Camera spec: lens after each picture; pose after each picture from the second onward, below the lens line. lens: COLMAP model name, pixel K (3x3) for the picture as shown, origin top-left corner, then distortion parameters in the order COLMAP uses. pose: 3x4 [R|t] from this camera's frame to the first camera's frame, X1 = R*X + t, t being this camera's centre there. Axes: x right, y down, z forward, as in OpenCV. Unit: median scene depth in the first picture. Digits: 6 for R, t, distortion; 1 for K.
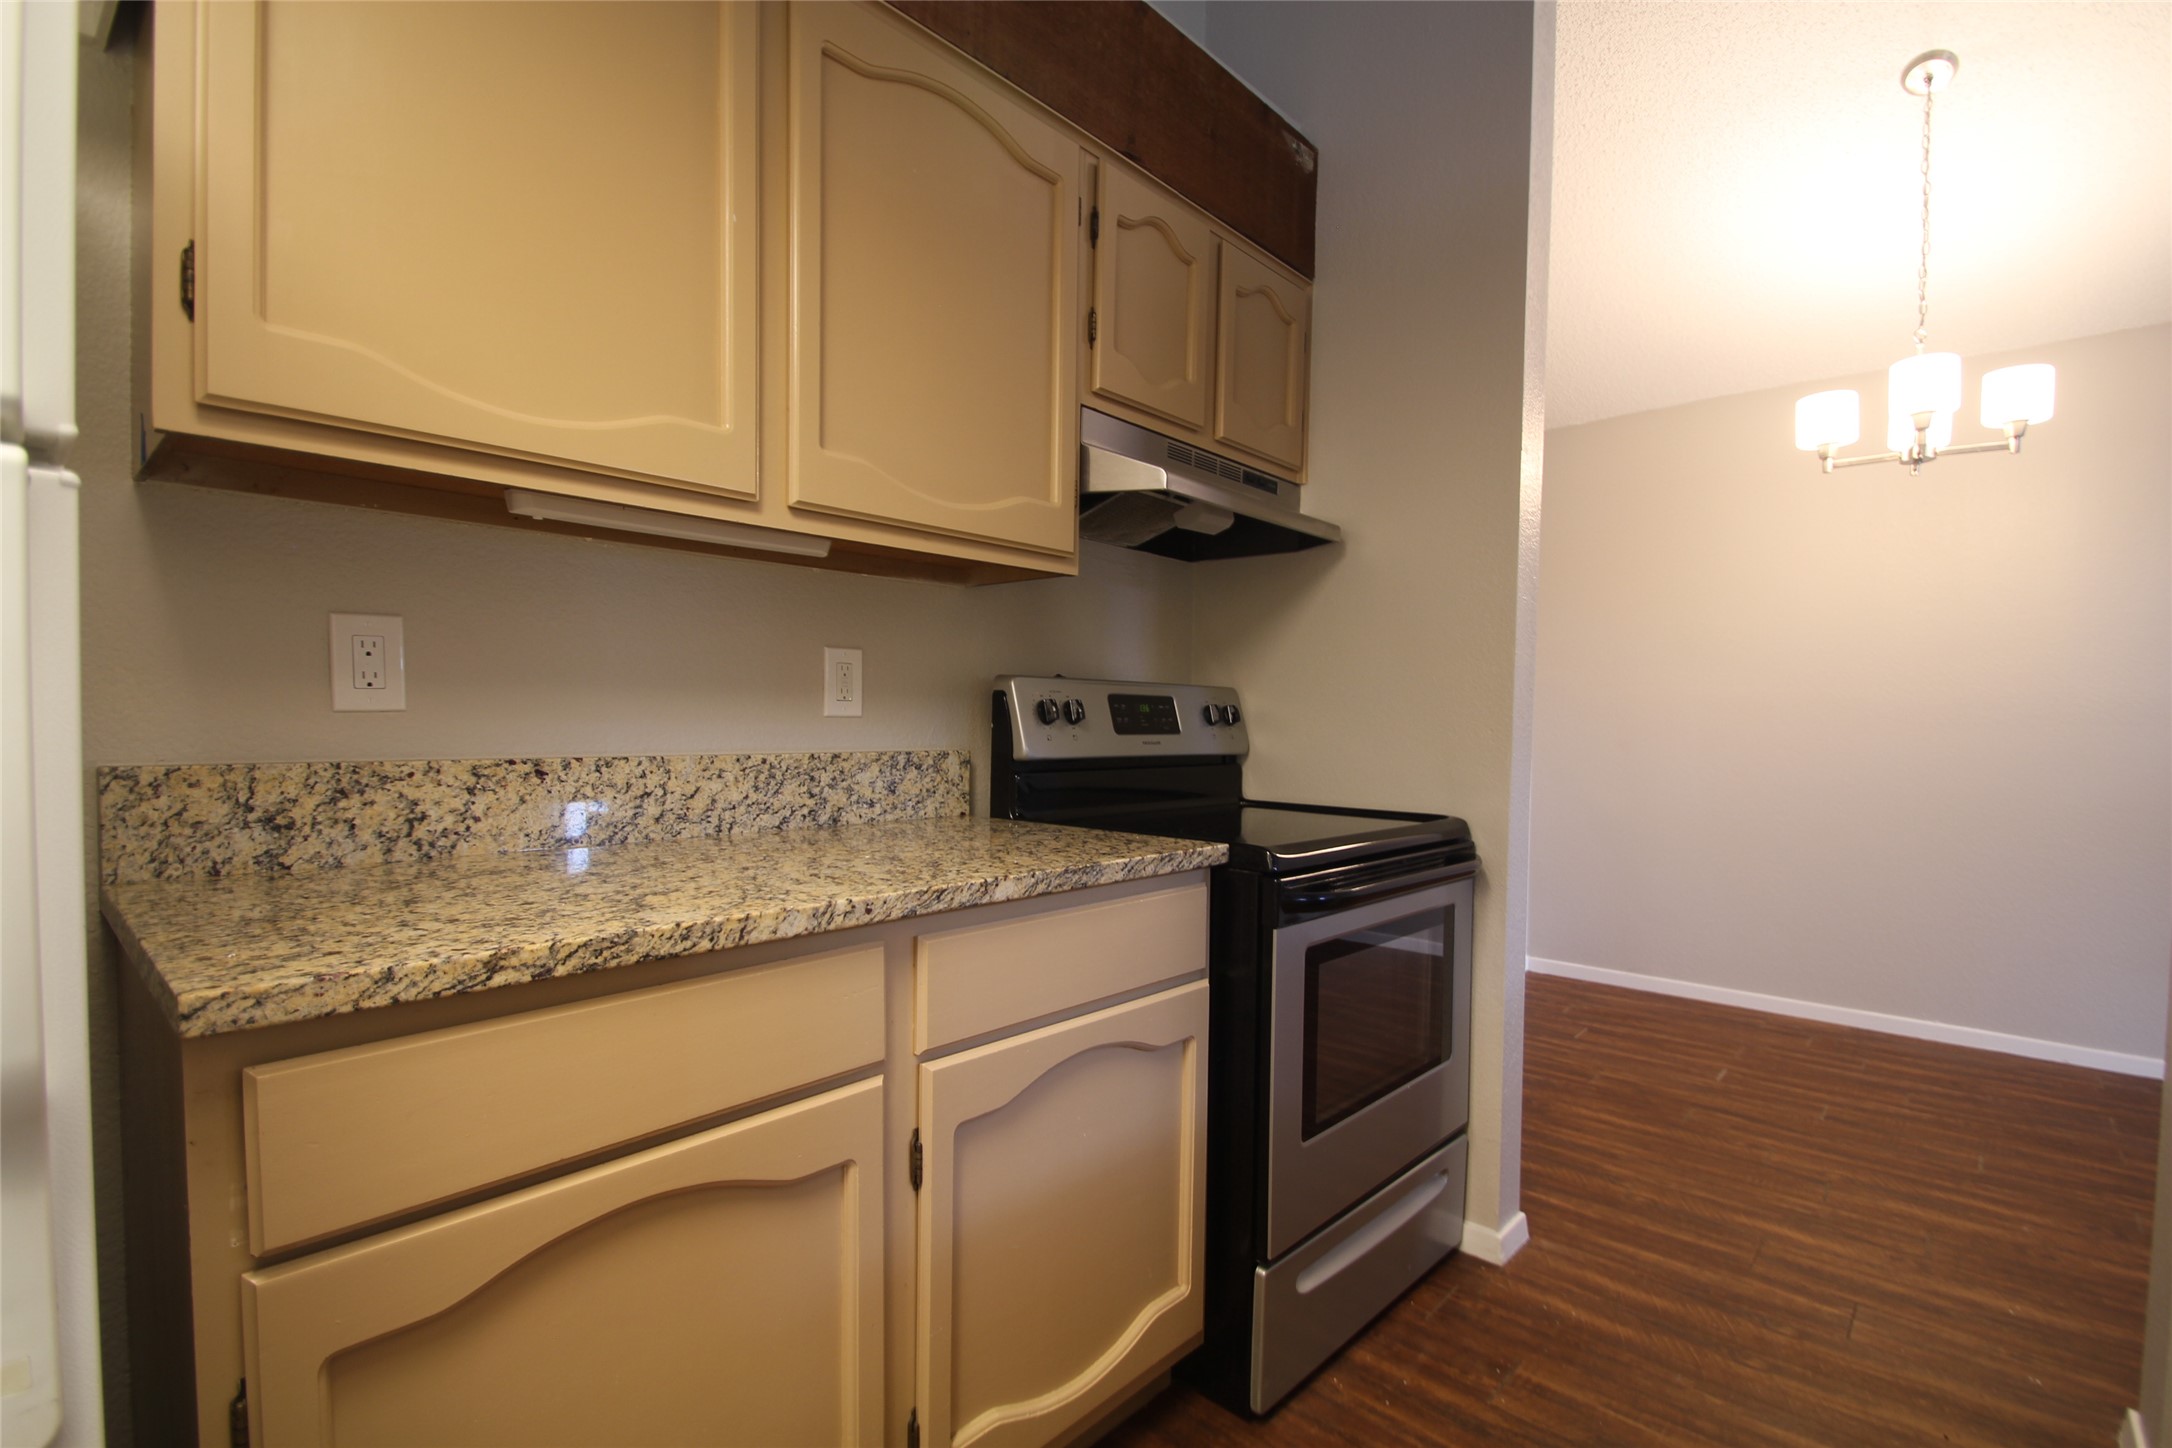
lens RADIAL K [[1012.2, 0, 1096.4], [0, 1012.2, 749.6], [0, 0, 1]] dist [0.014010, -0.017740]
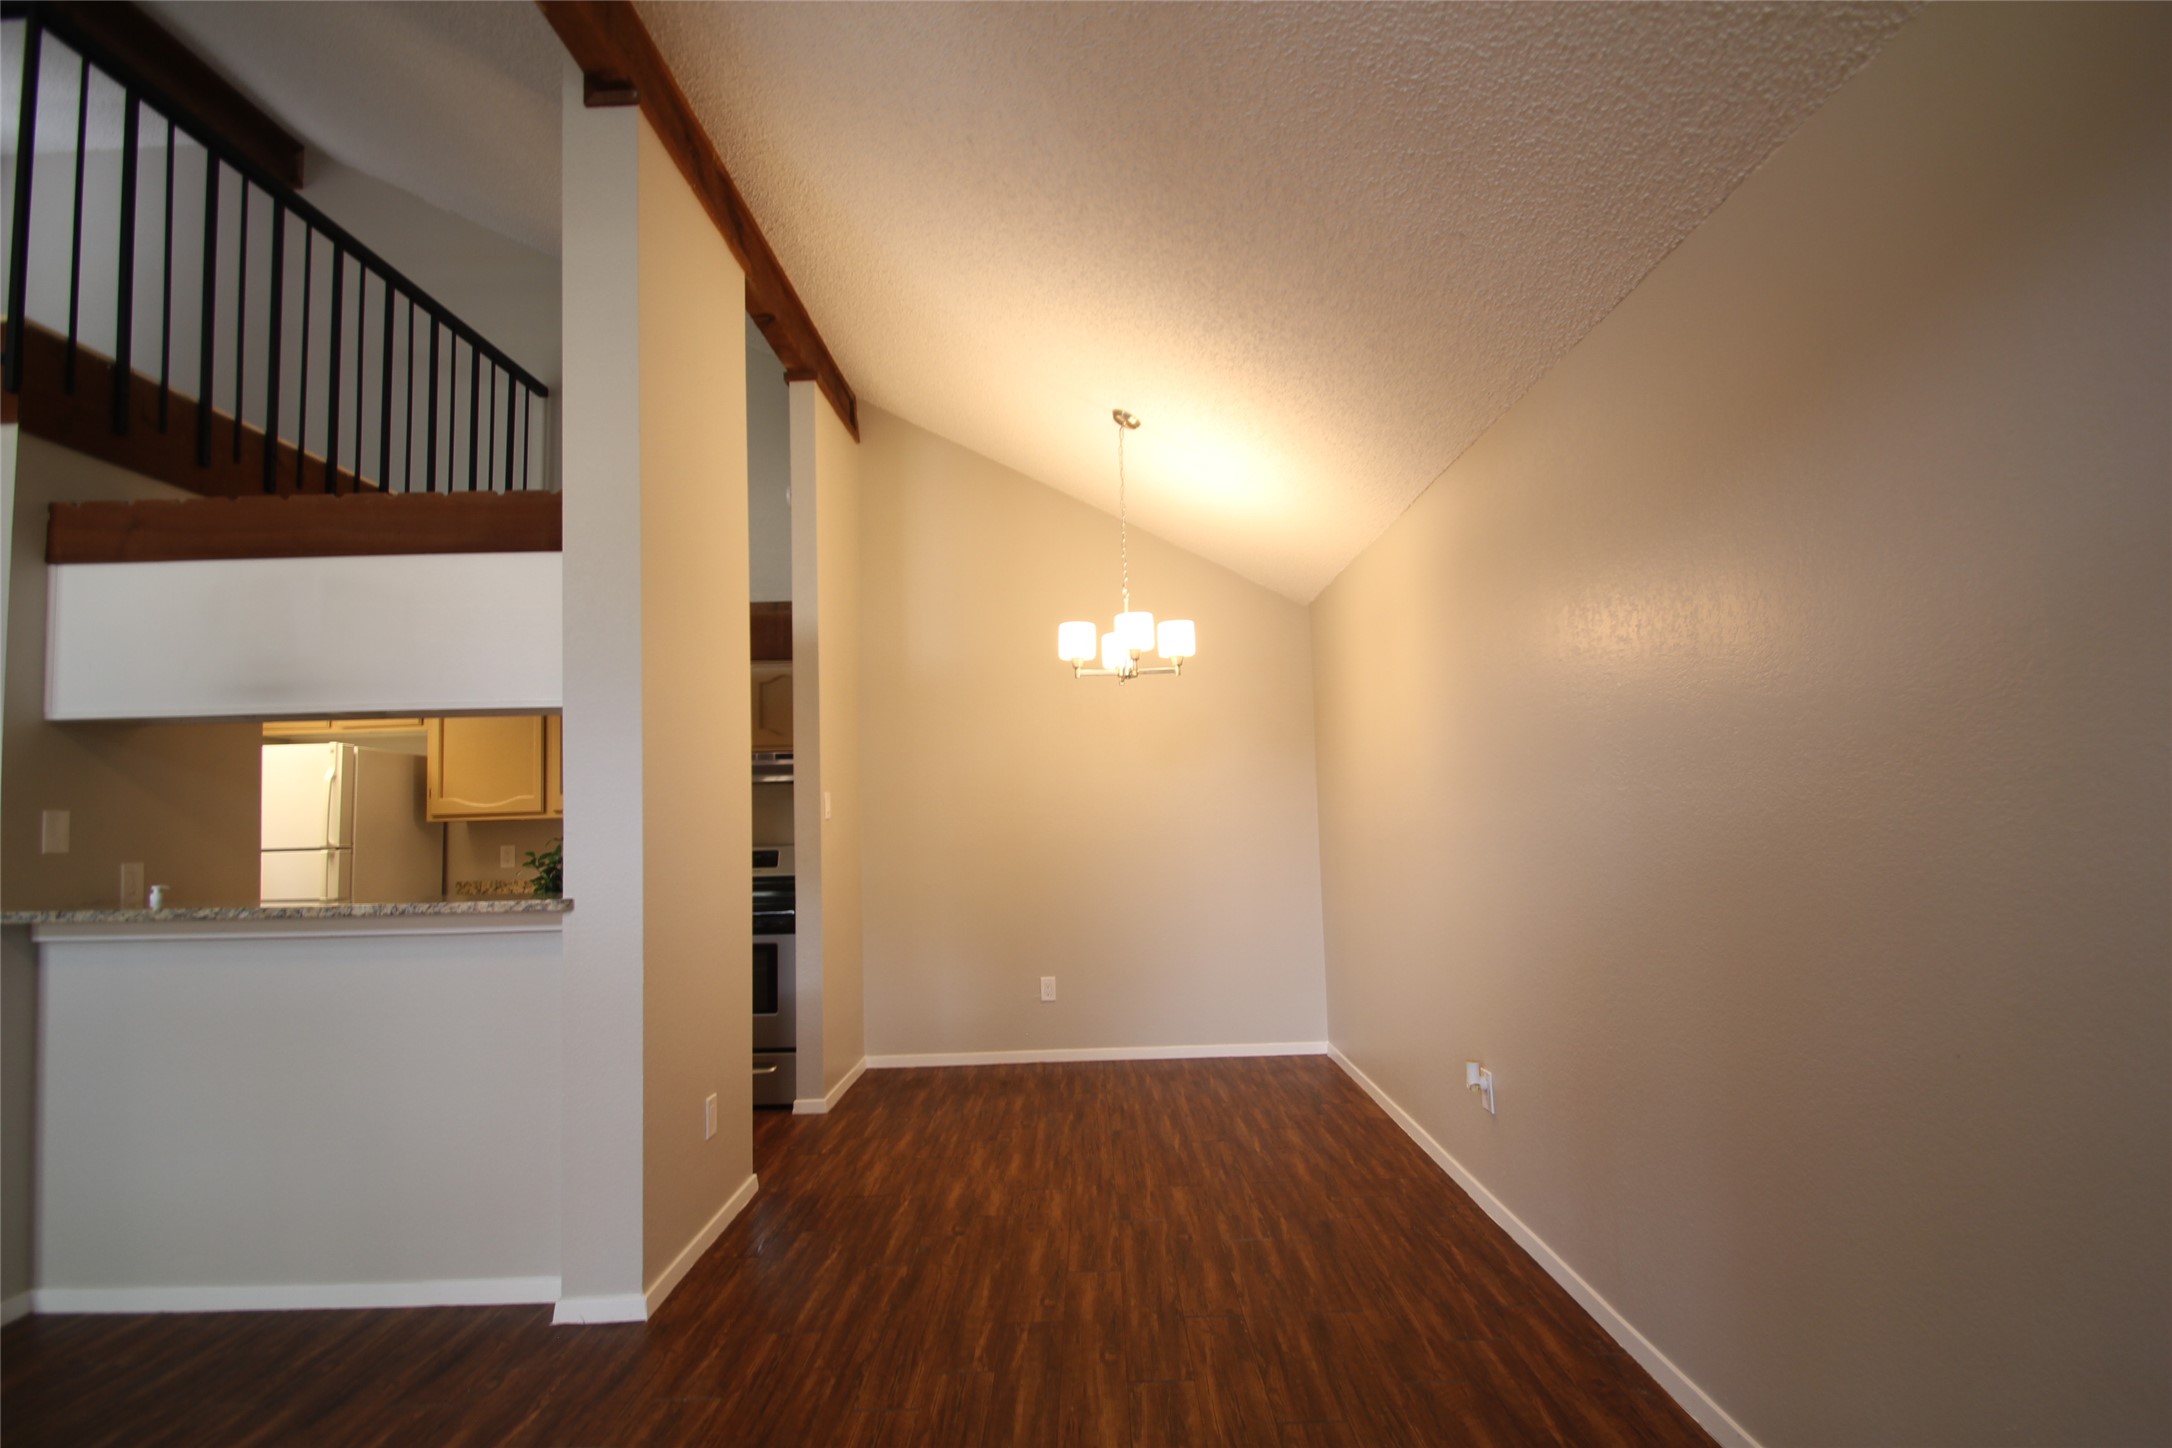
lens RADIAL K [[1023.7, 0, 1092.4], [0, 1023.7, 749.5], [0, 0, 1]] dist [0.016347, -0.018931]
pose [[0.675113, -0.085100, -0.732790, 2.824092], [0.013221, 0.994560, -0.103319, -0.038428], [0.737596, 0.060064, 0.672565, -0.053506]]
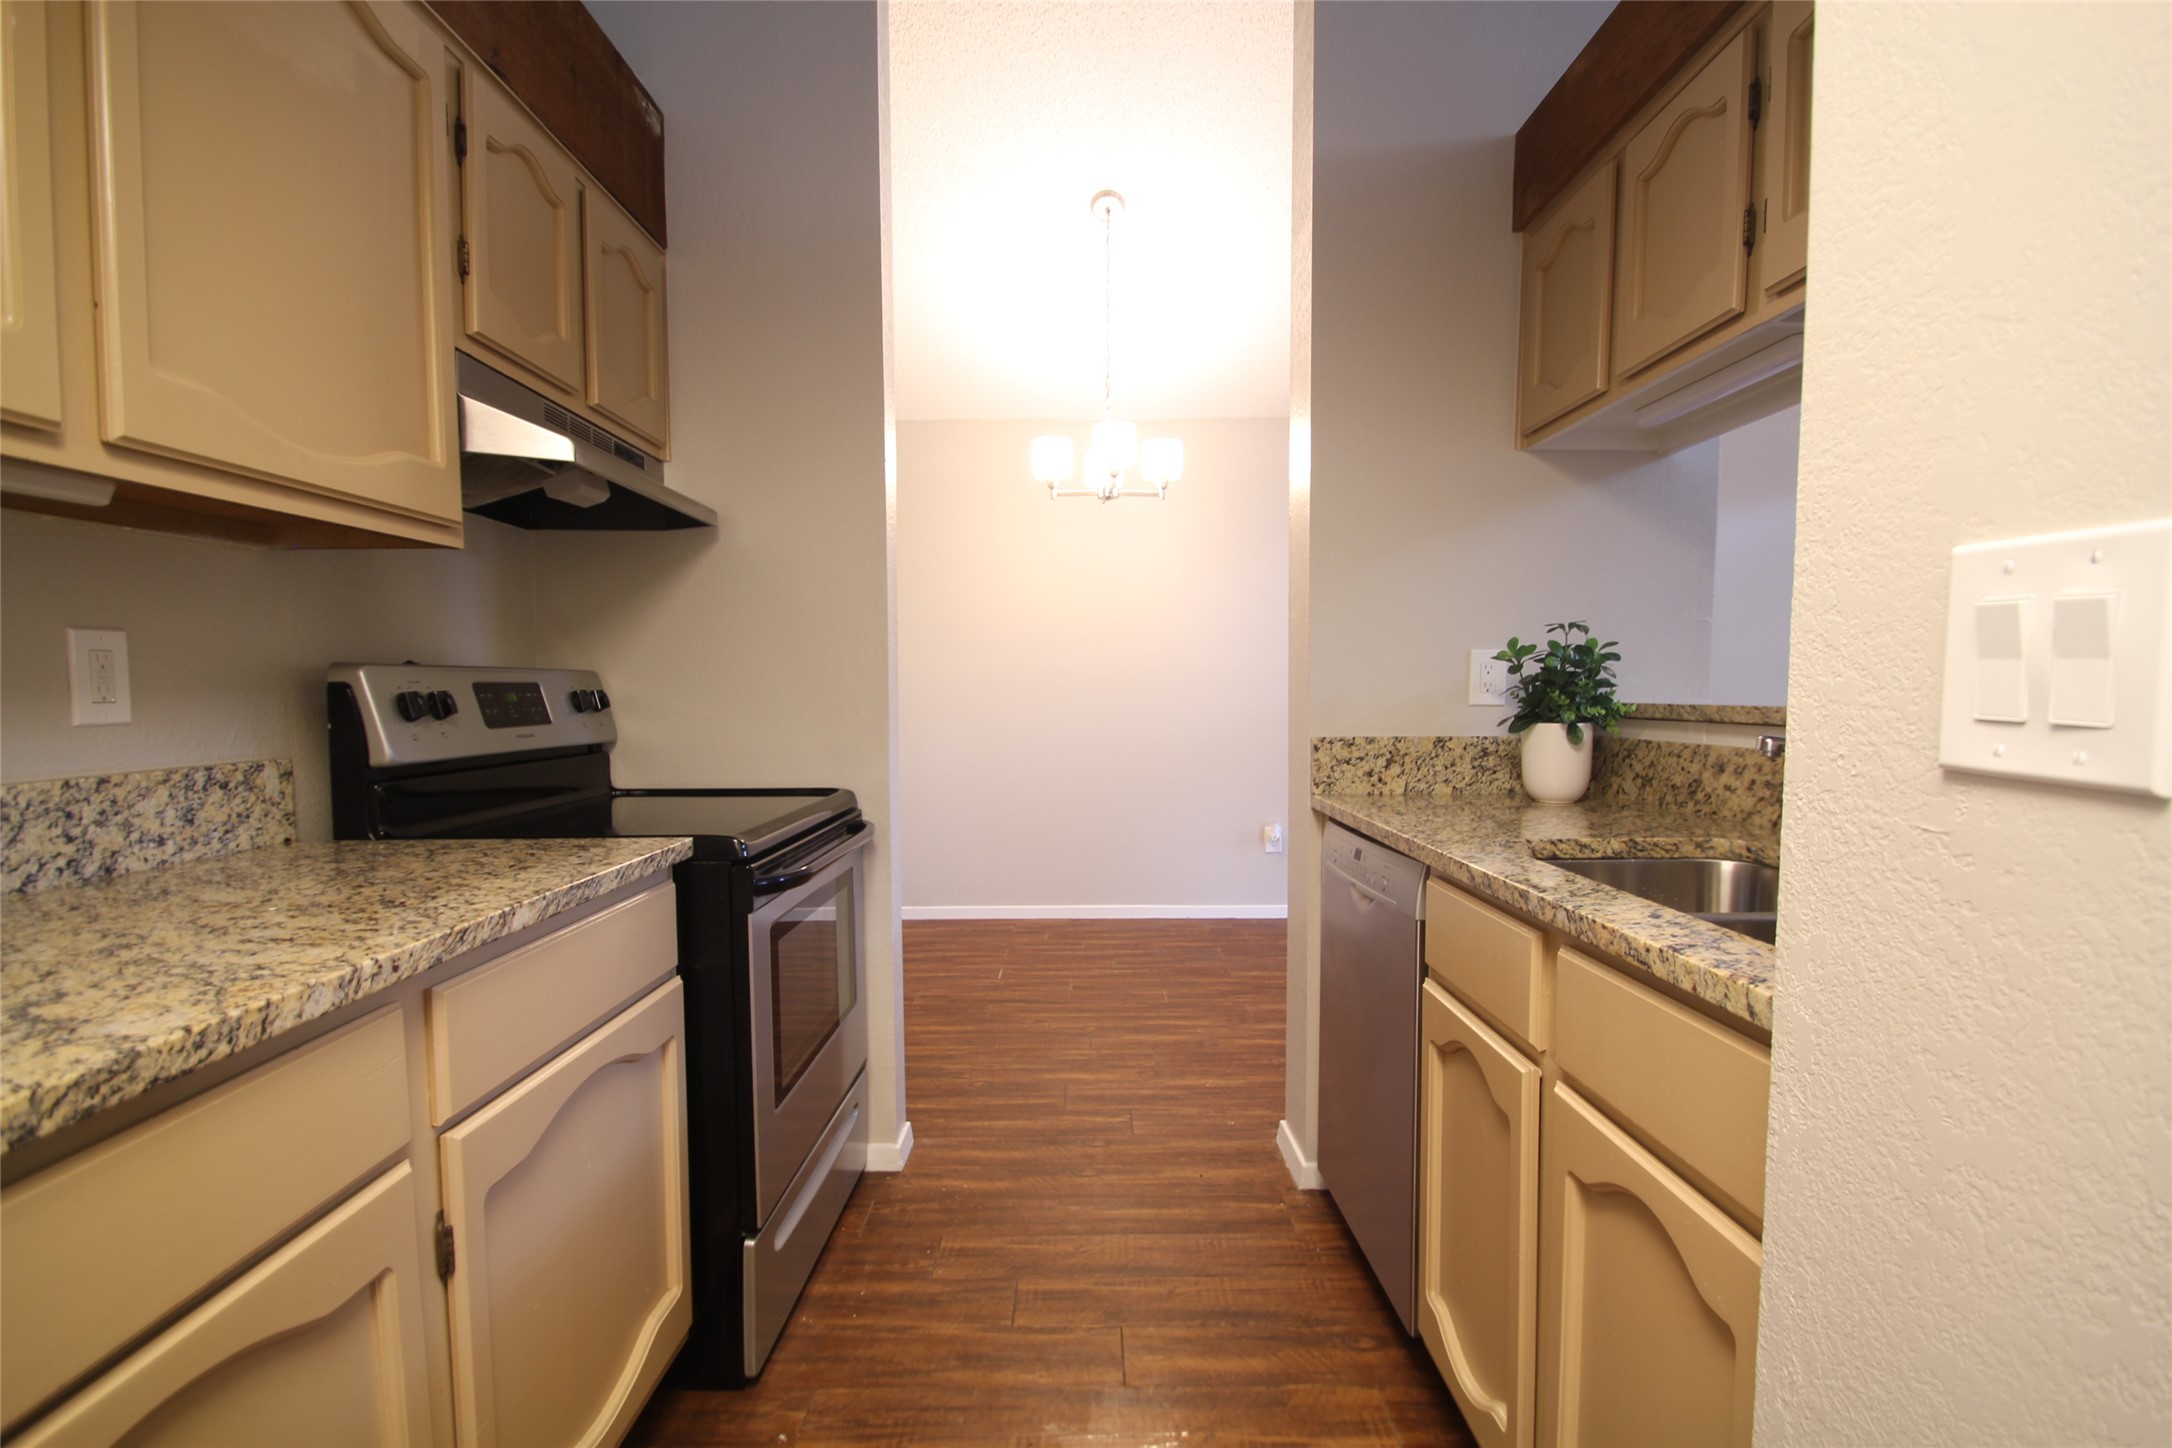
lens RADIAL K [[1012.2, 0, 1096.4], [0, 1012.2, 749.6], [0, 0, 1]] dist [0.014010, -0.017740]
pose [[0.737868, -0.061421, 0.672144, -0.208692], [0.037434, 0.998042, 0.050107, -0.024116], [-0.673906, -0.011812, 0.738723, -0.000766]]
